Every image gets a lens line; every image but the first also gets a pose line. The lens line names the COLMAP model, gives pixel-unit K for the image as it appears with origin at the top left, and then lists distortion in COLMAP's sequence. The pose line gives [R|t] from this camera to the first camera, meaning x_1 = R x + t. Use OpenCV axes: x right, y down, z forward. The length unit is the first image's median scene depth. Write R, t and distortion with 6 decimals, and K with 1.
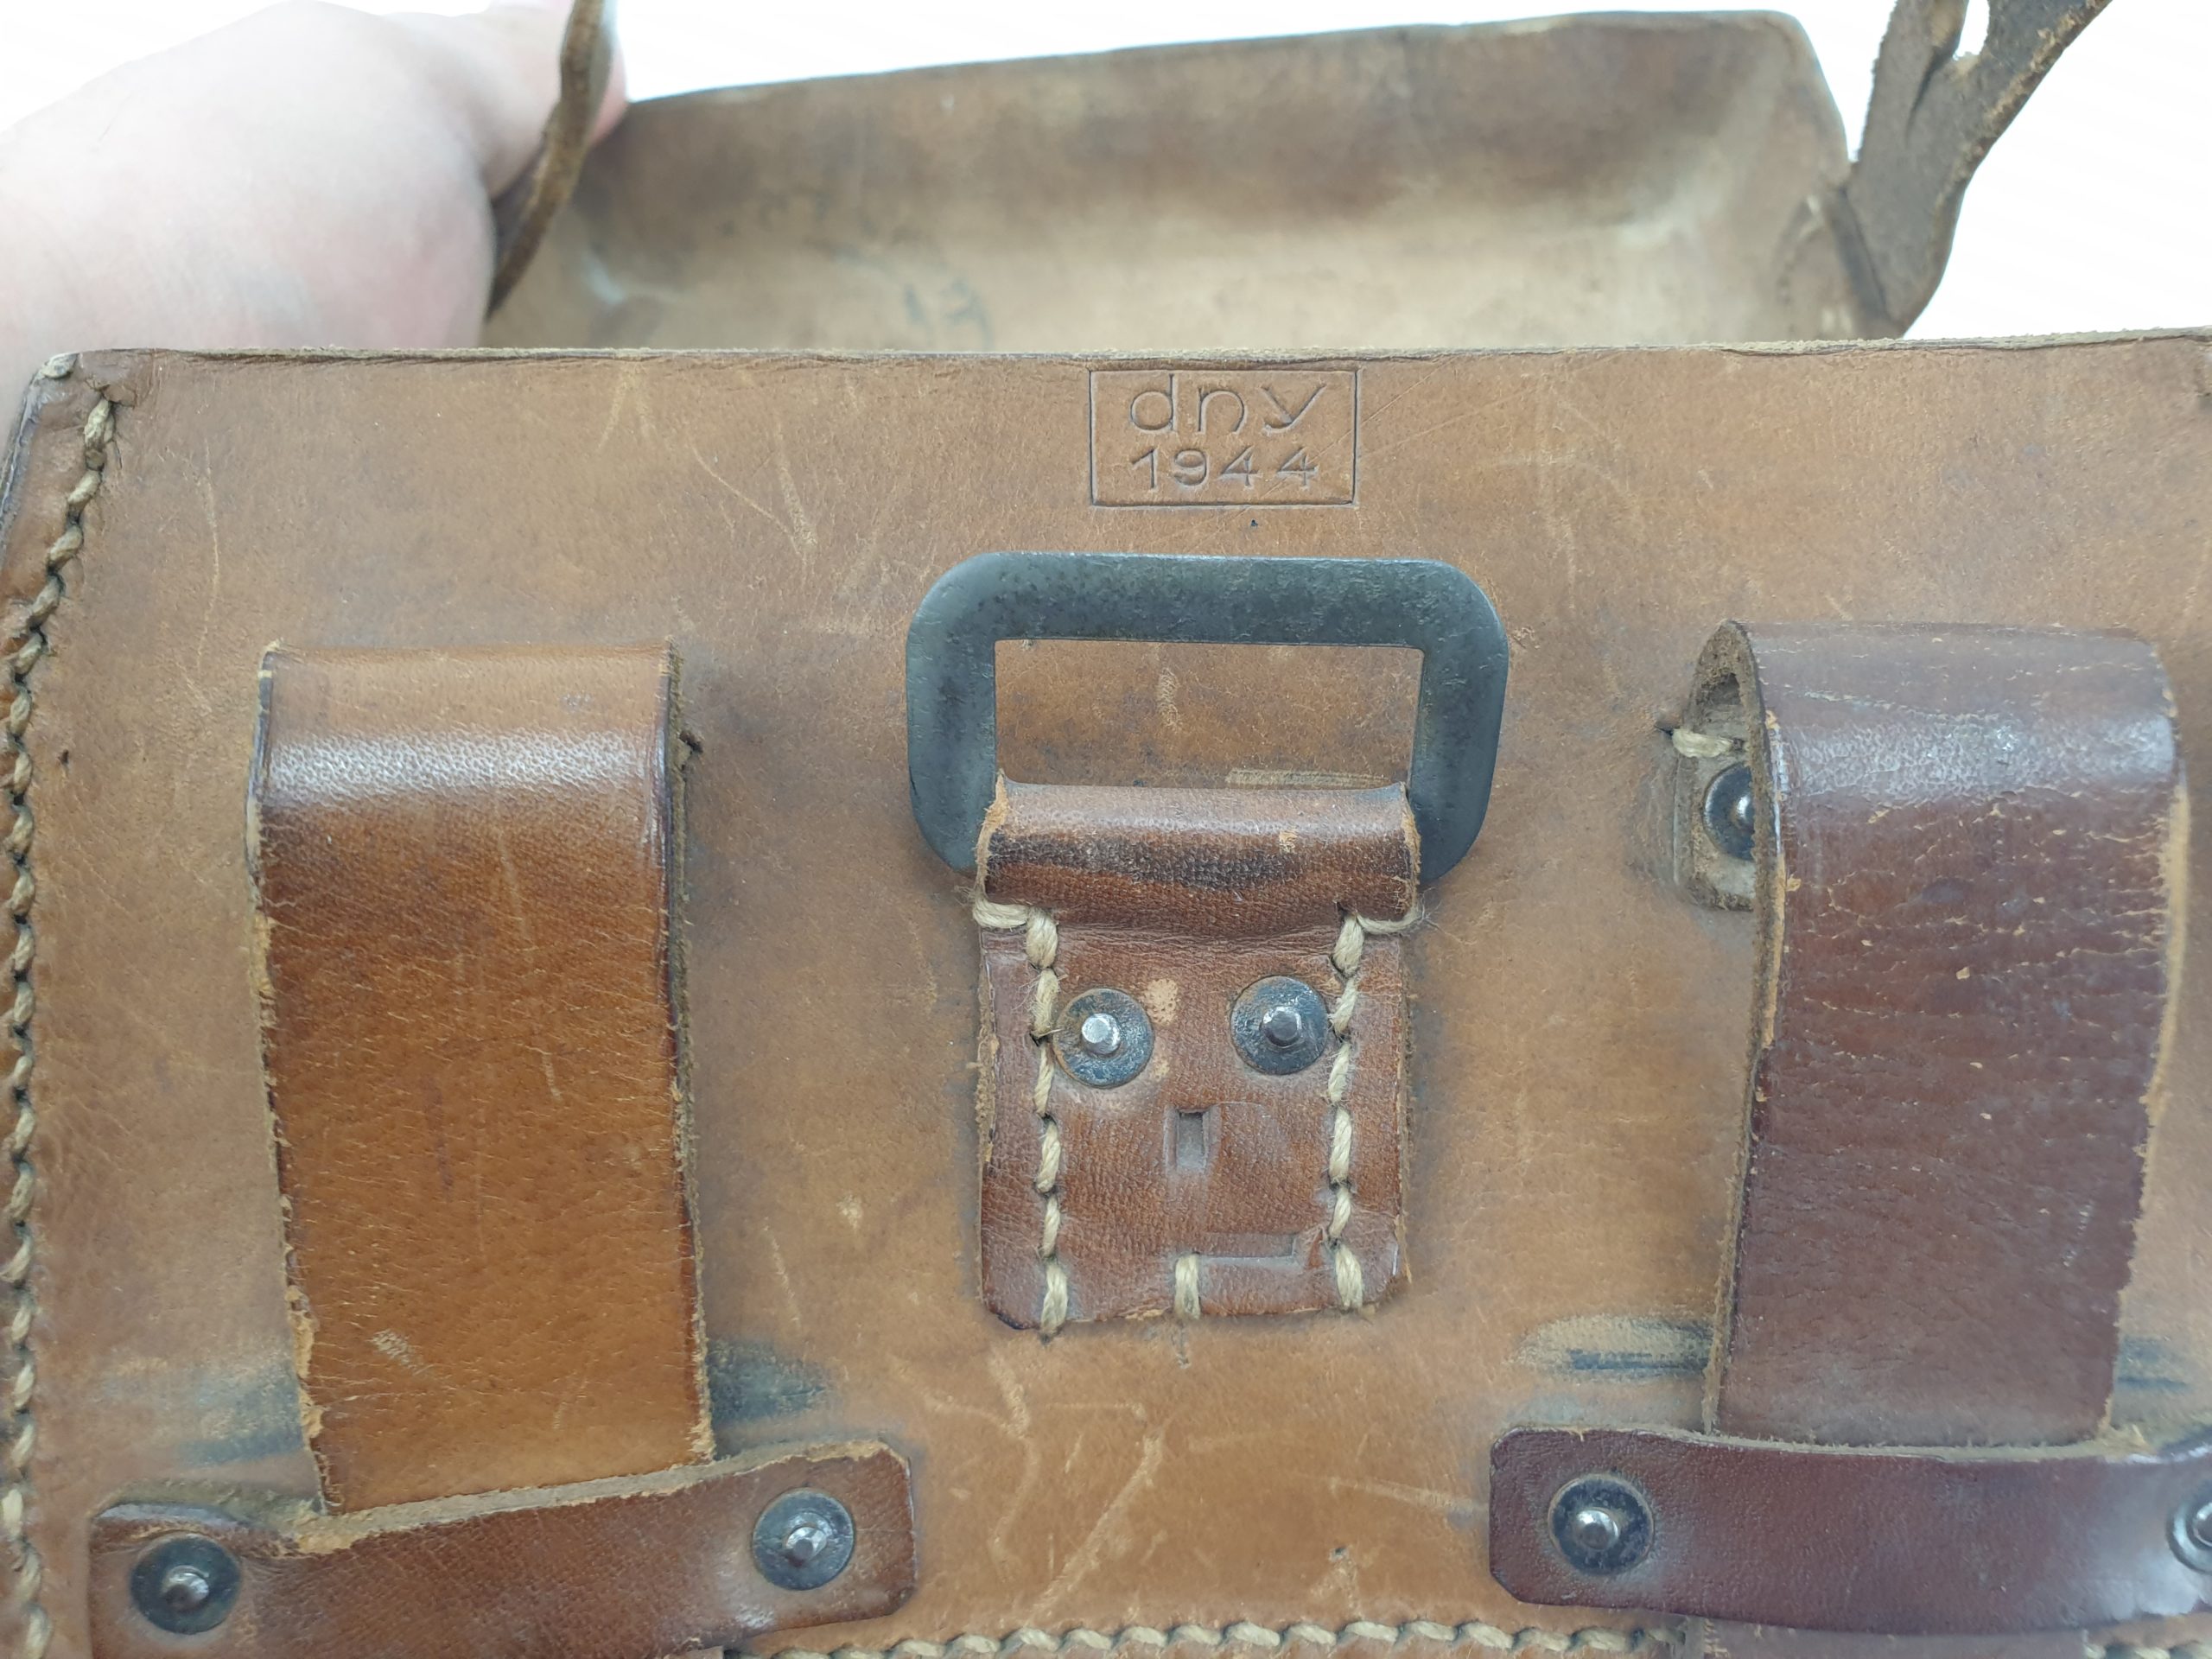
lens RADIAL K [[2107.7, 0, 1106.0], [0, 2107.7, 829.5], [0, 0, 1]] dist [0.022310, -0.137942]
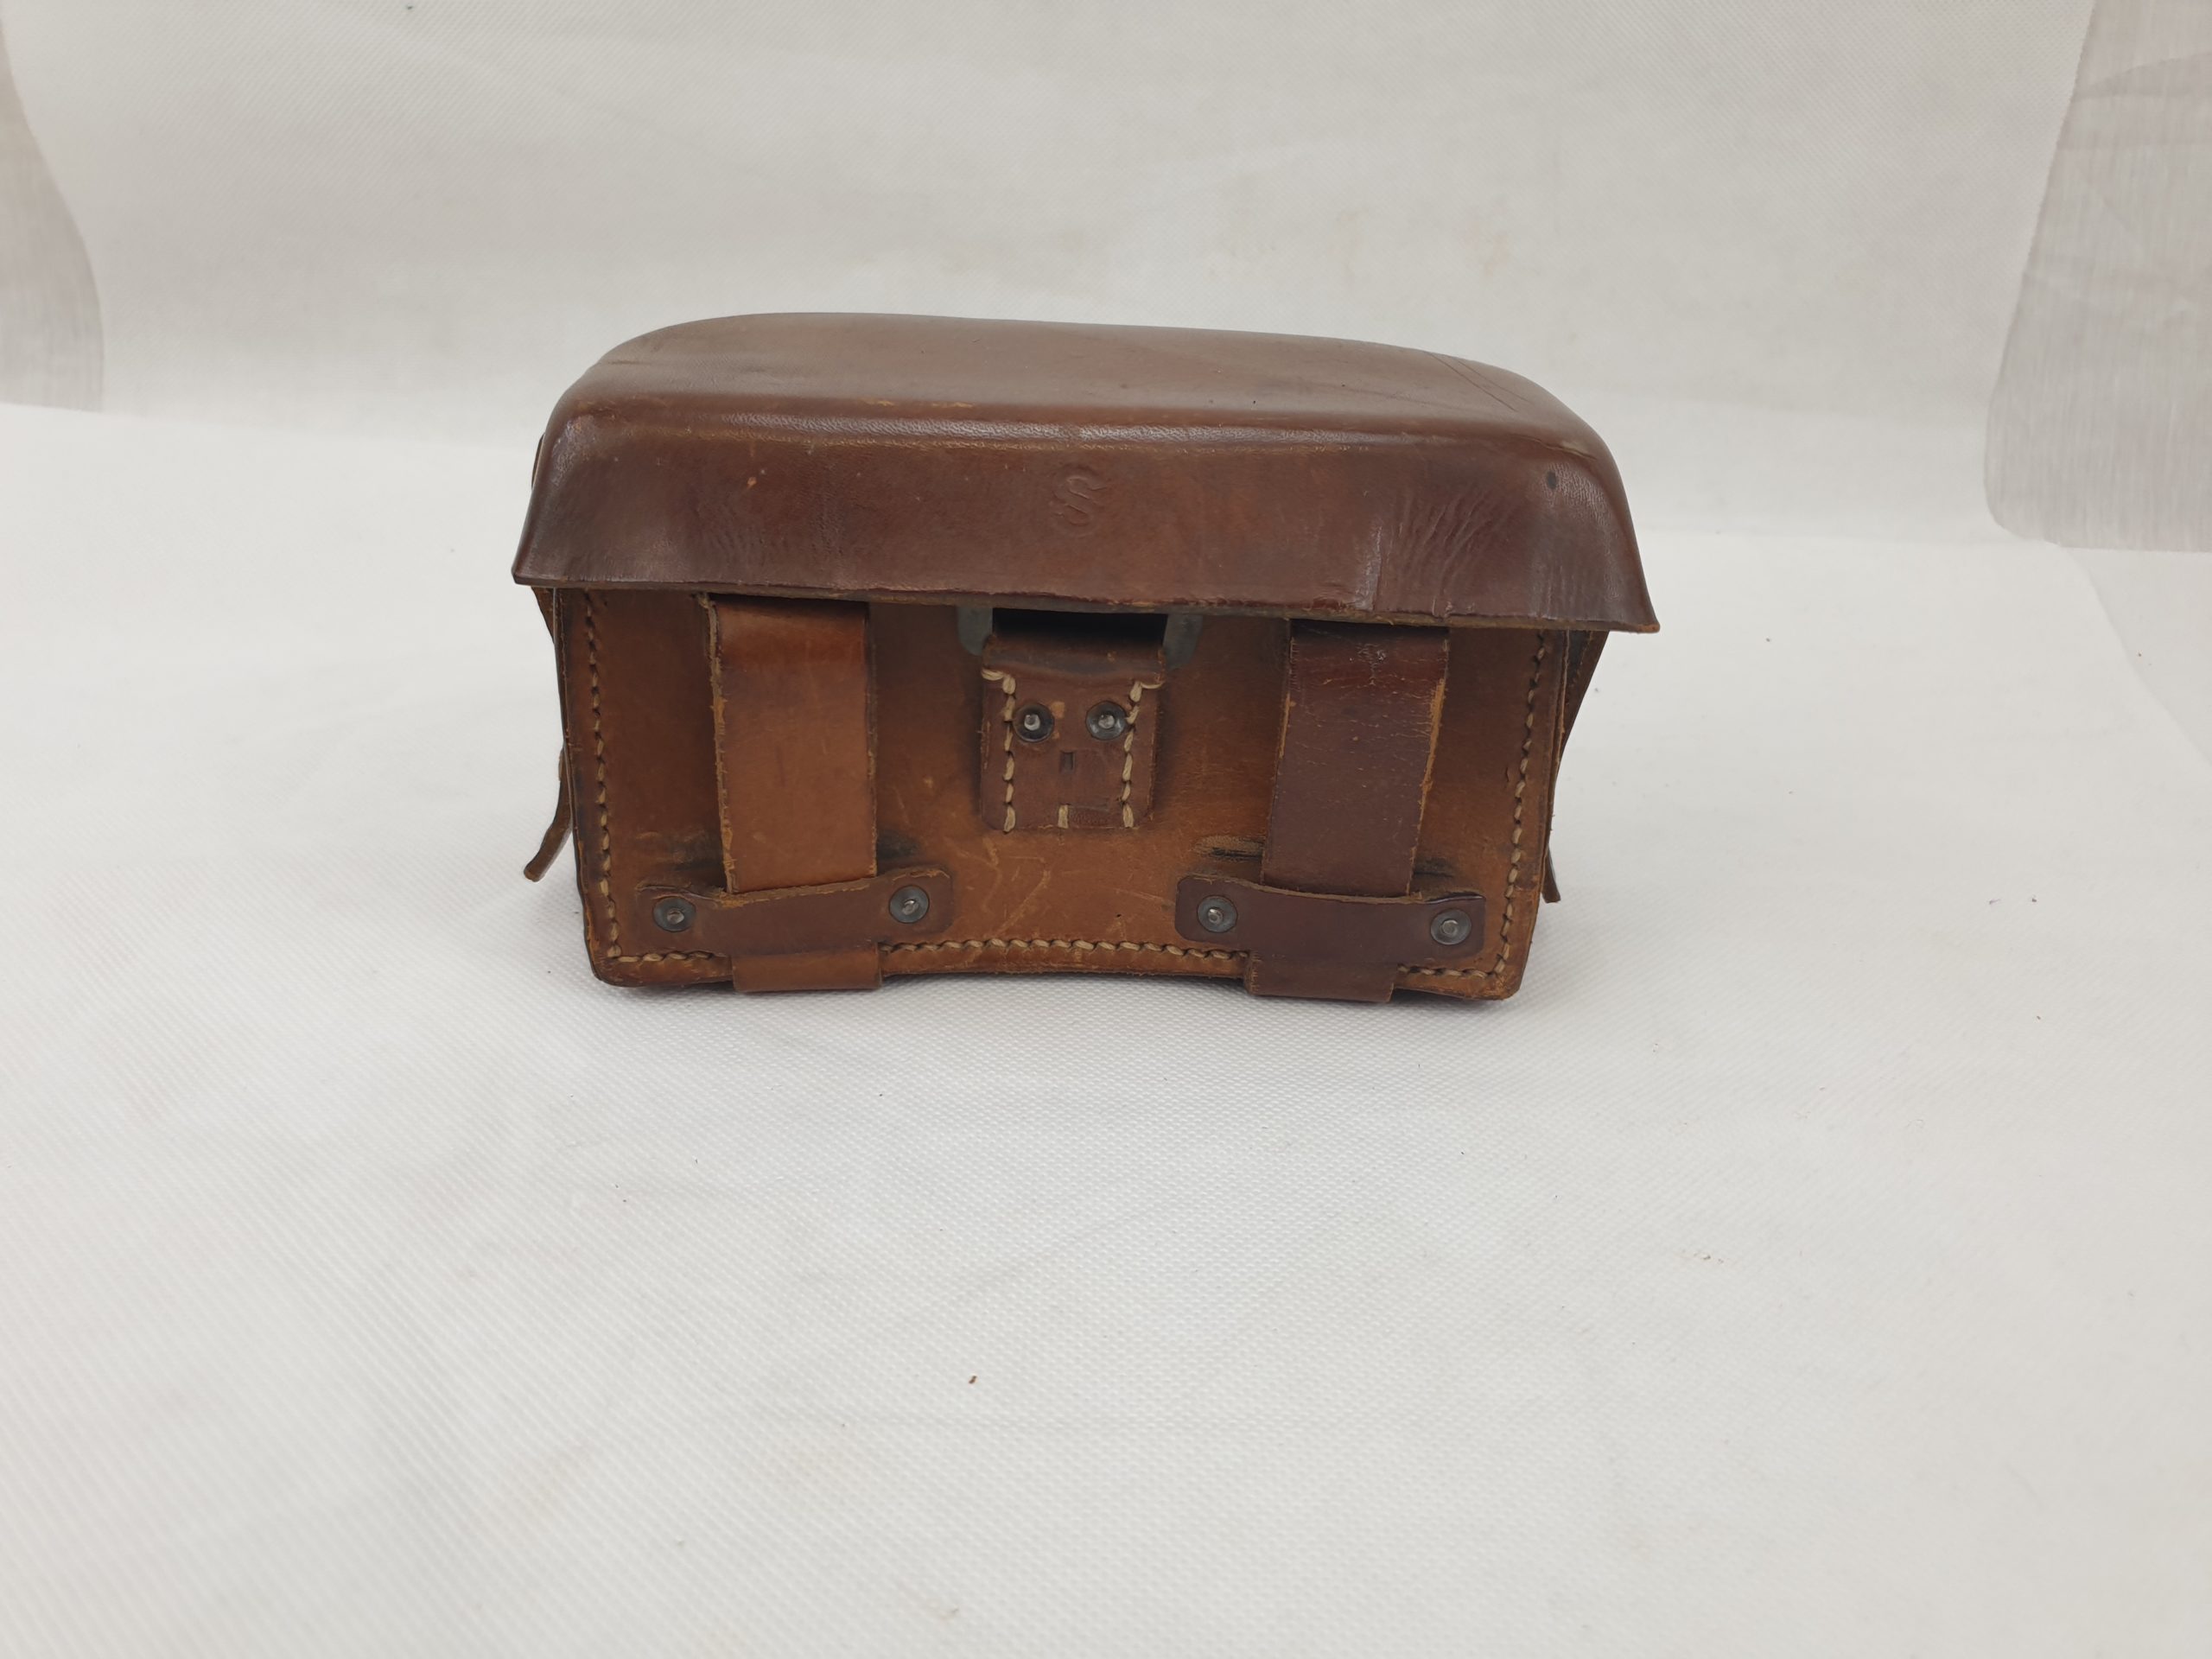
lens RADIAL K [[1675.1, 0, 1106.0], [0, 1675.1, 829.5], [0, 0, 1]] dist [-0.013562, 0.006528]
pose [[0.998423, 0.050854, 0.023762, 0.042701], [-0.055944, 0.936087, 0.347292, -0.460871], [-0.004582, -0.348074, 0.937456, -0.865231]]
